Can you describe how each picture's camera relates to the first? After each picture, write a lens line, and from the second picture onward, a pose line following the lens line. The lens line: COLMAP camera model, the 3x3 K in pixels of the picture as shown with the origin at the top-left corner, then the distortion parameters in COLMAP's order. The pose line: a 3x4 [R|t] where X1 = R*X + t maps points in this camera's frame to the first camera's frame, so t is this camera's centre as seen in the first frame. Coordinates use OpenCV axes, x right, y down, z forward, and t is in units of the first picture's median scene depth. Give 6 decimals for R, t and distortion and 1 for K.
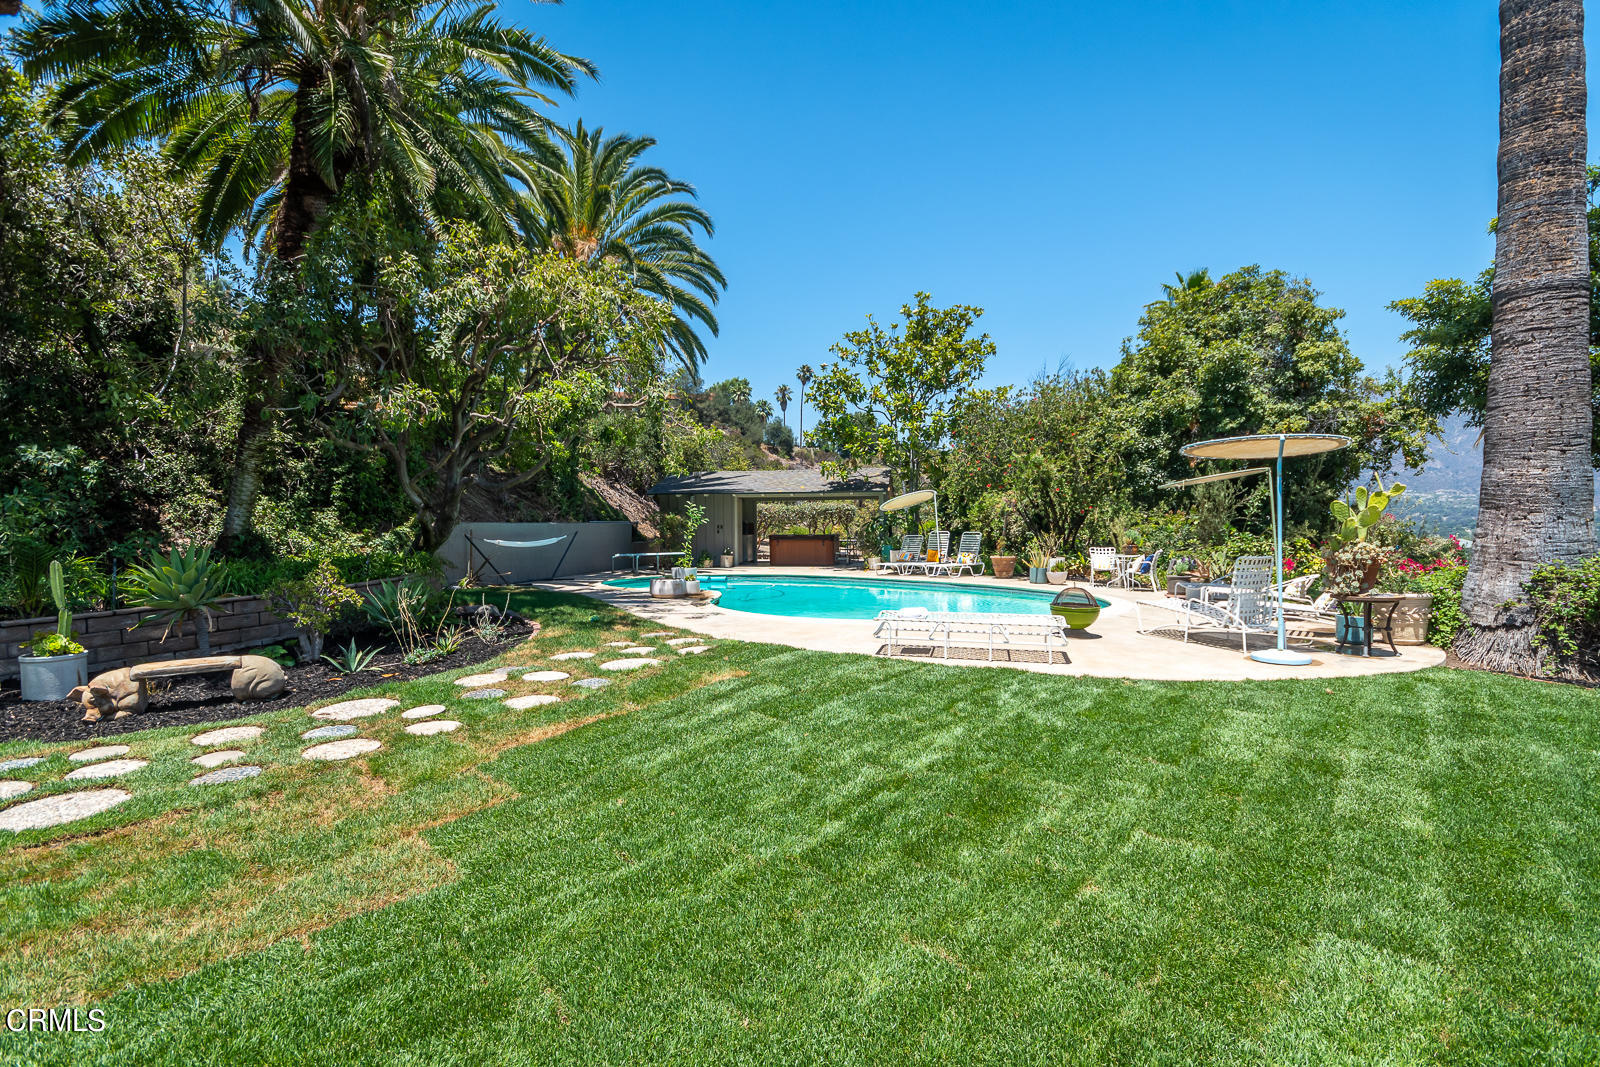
lens RADIAL K [[770.3, 0, 797.5], [0, 770.3, 531.6], [0, 0, 1]] dist [0.007489, -0.004822]
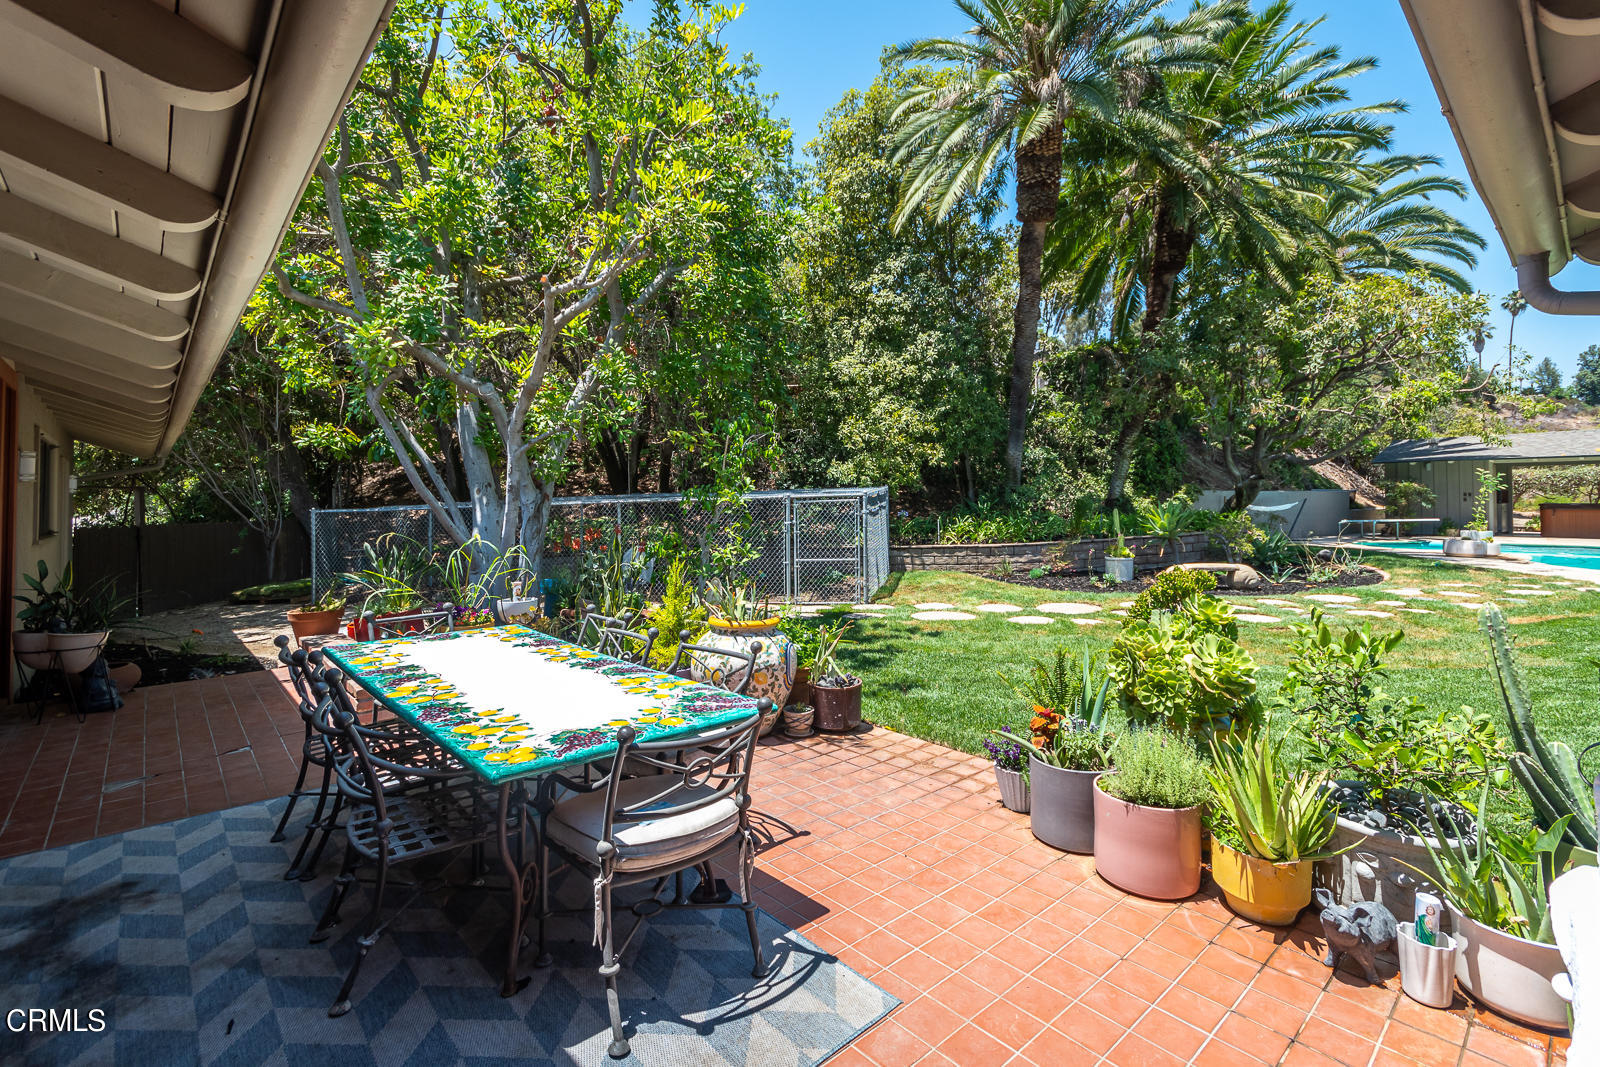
lens RADIAL K [[730.3, 0, 772.1], [0, 730.3, 498.5], [0, 0, 1]] dist [-0.000242, -0.001784]
pose [[0.717602, 0.001376, -0.696453, -0.117743], [-0.005481, 0.999978, -0.003671, 0.008767], [0.696432, 0.006452, 0.717594, -0.338688]]
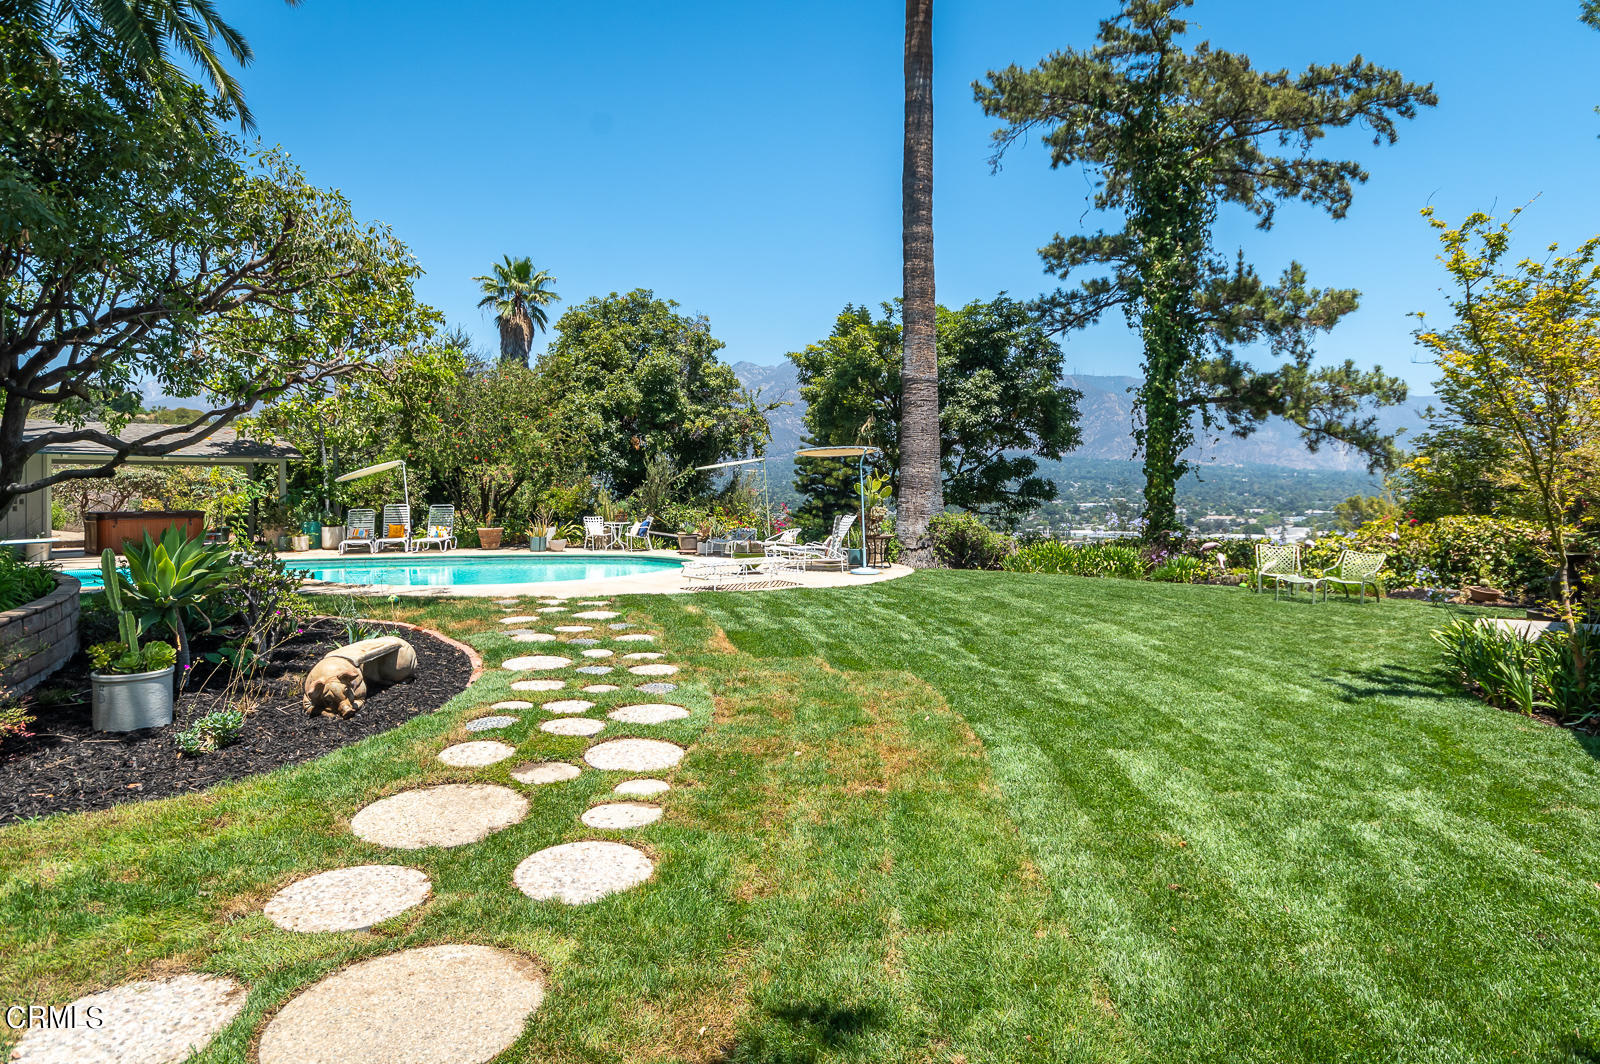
lens RADIAL K [[908.9, 0, 793.7], [0, 908.9, 488.1], [0, 0, 1]] dist [-0.001016, 0.019727]
pose [[0.564706, 0.005222, 0.825275, -0.501669], [0.009070, 0.999880, -0.012533, -0.002001], [-0.825242, 0.014562, 0.564591, -0.021692]]
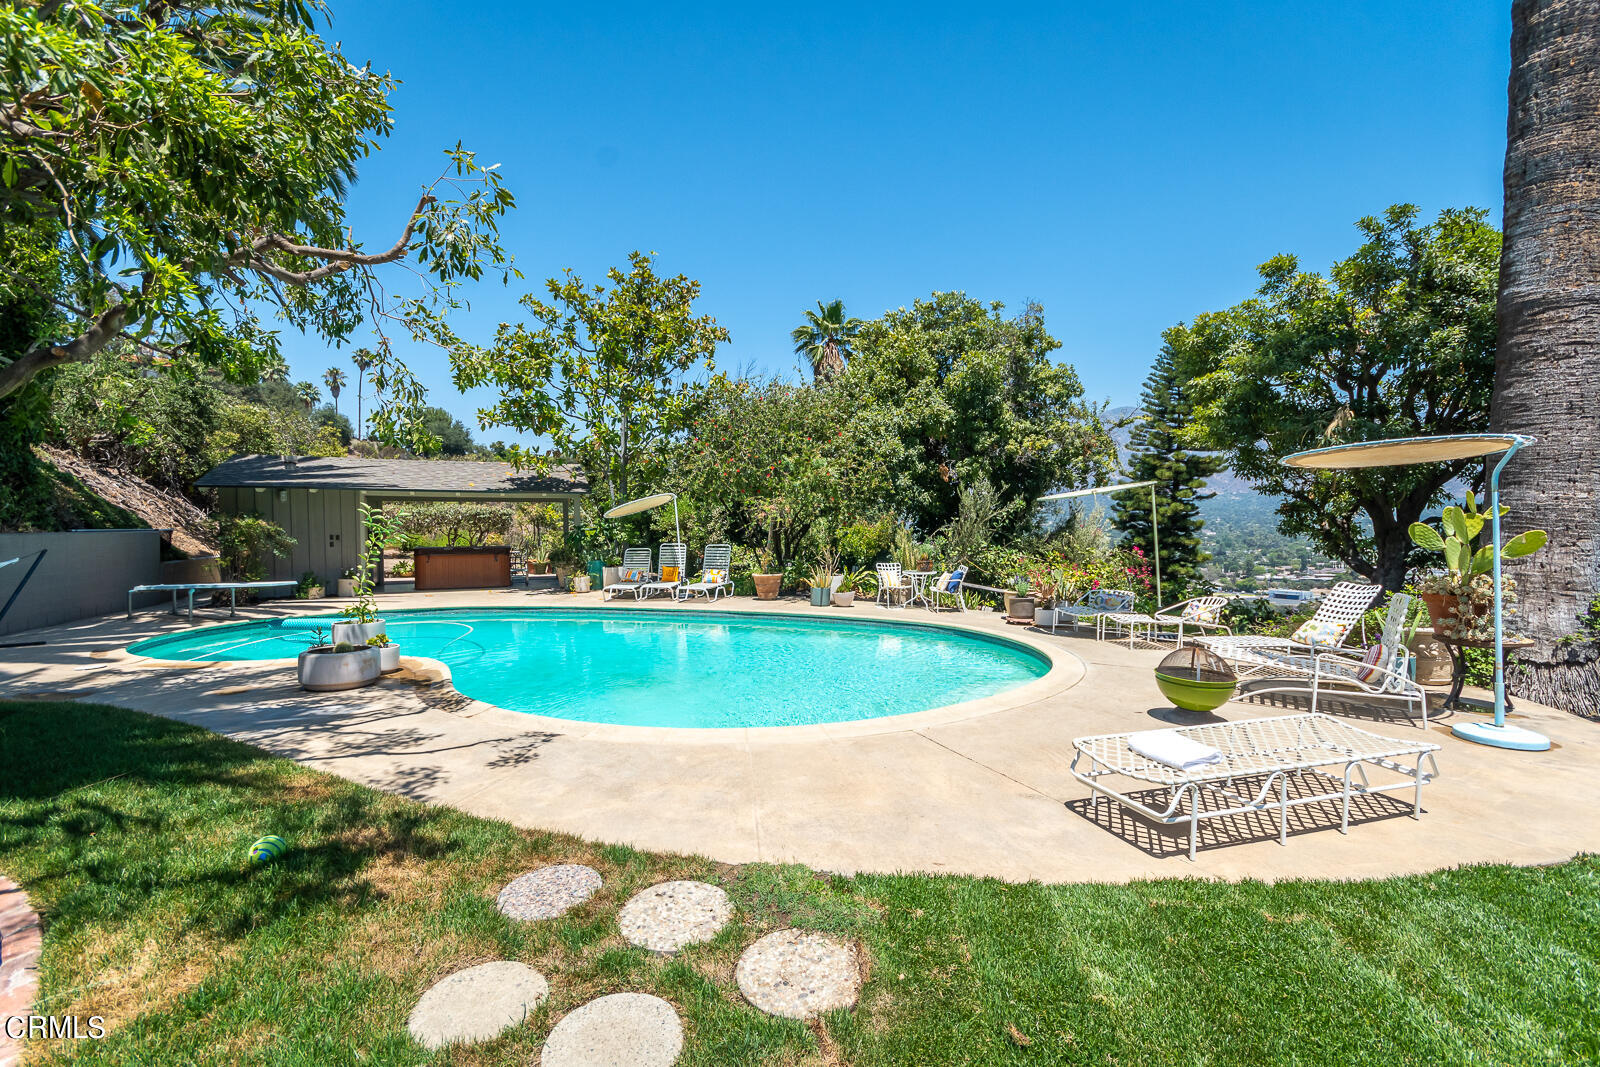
lens RADIAL K [[691.0, 0, 788.5], [0, 691.0, 544.0], [0, 0, 1]] dist [0.007054, 0.000189]
pose [[0.837210, -0.009588, 0.546797, -0.130511], [0.000478, 0.999859, 0.016801, -0.013963], [-0.546881, -0.013805, 0.837096, 0.340839]]
